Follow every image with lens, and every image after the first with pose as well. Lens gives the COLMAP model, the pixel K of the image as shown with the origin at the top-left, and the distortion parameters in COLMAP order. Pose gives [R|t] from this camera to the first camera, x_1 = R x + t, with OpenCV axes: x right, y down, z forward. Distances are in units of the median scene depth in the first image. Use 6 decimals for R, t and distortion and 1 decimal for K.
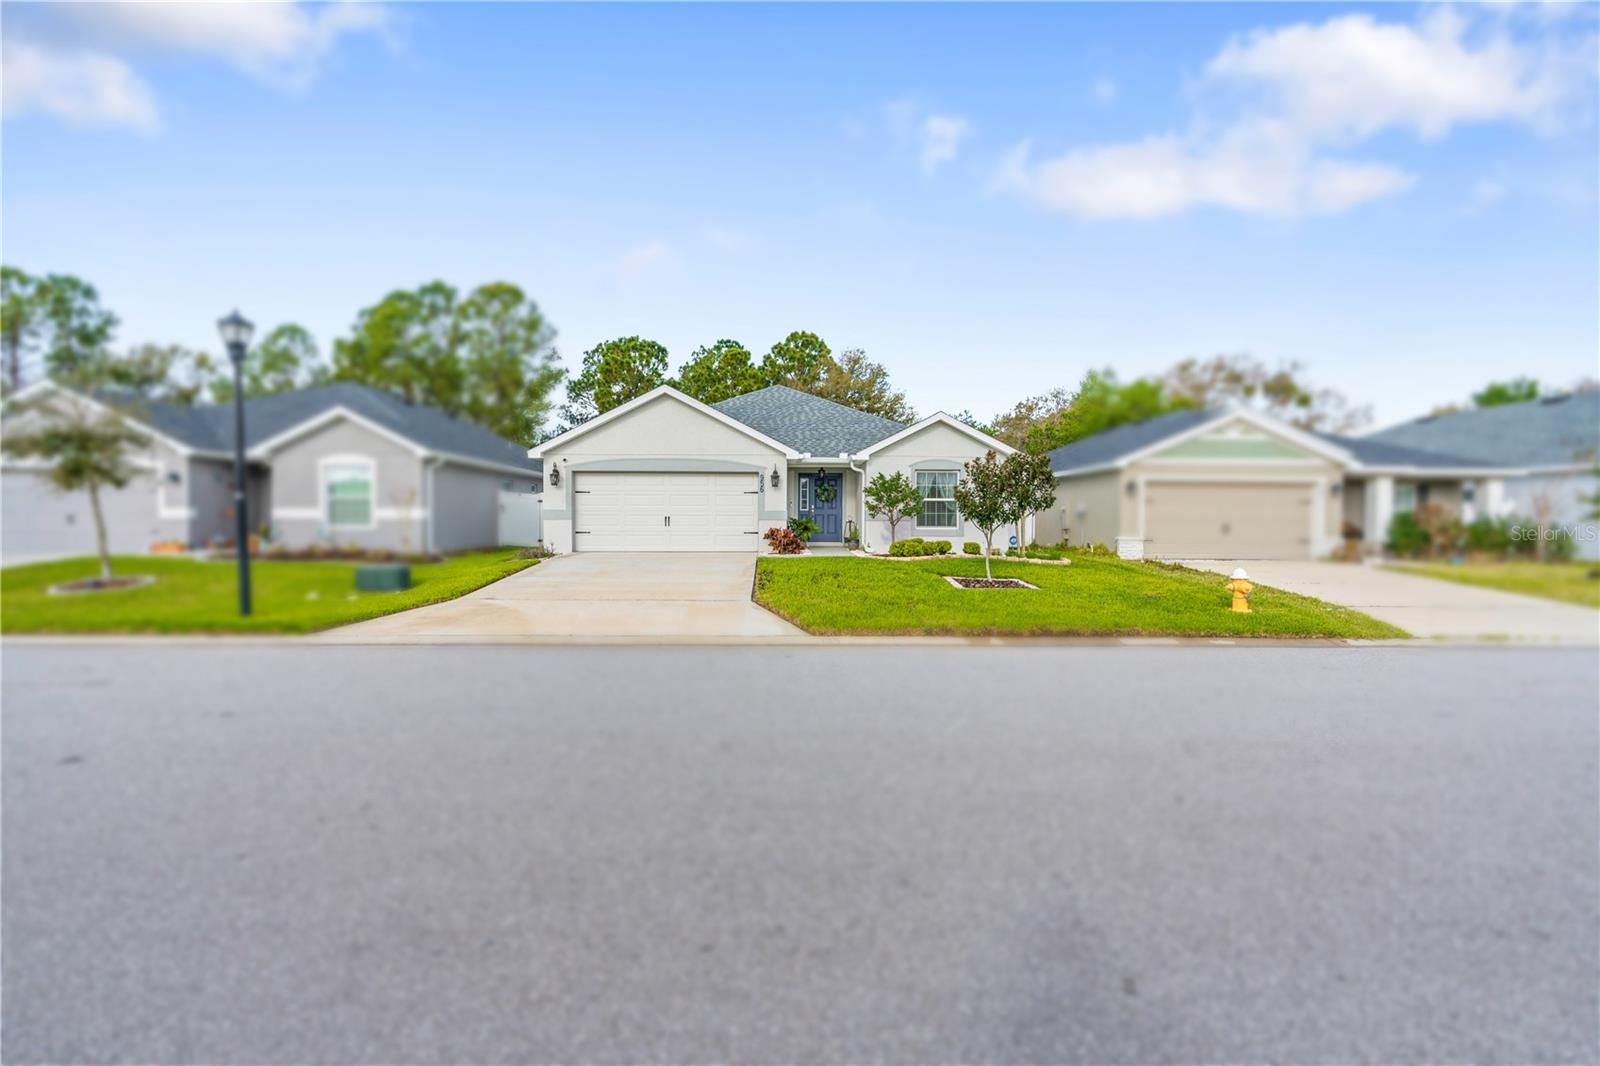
lens RADIAL K [[727.6, 0, 800.0], [0, 727.6, 533.0], [0, 0, 1]] dist [-0.001247, -0.000127]
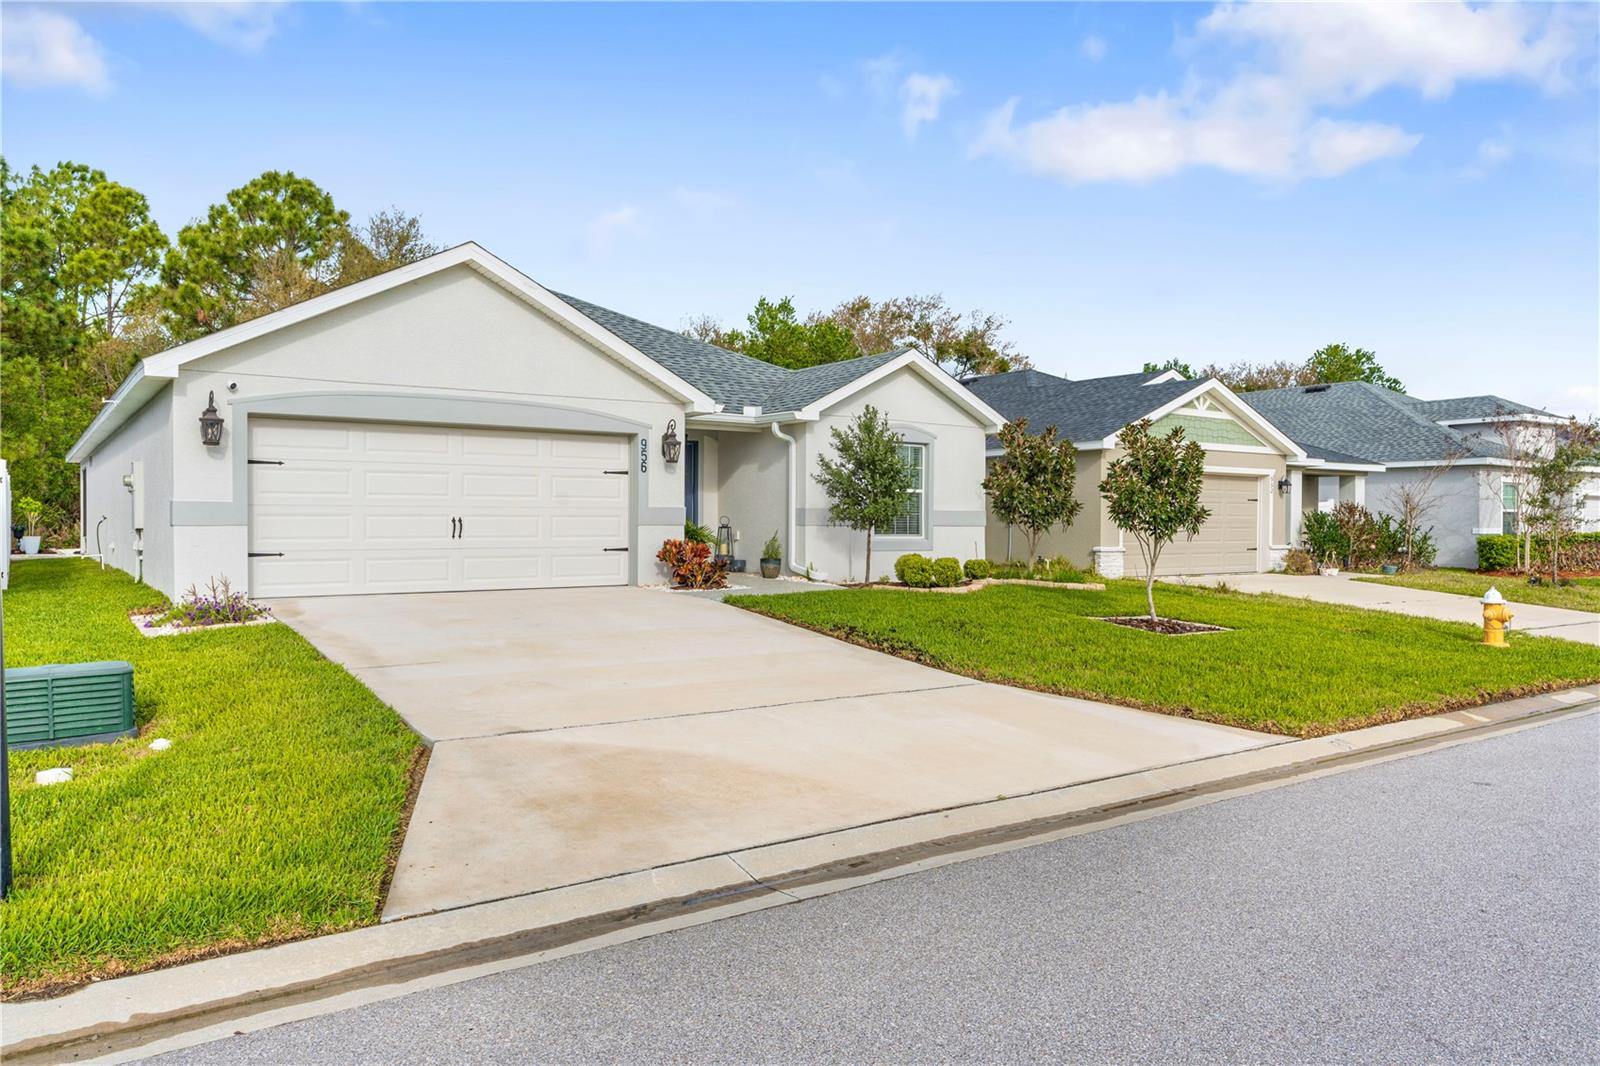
lens RADIAL K [[1122.3, 0, 800.0], [0, 1122.3, 533.0], [0, 0, 1]] dist [0.000555, 0.000153]
pose [[0.831204, -0.007811, 0.555913, -0.406978], [0.010120, 0.999948, -0.001083, -0.009864], [-0.555876, 0.006526, 0.831240, 0.255610]]
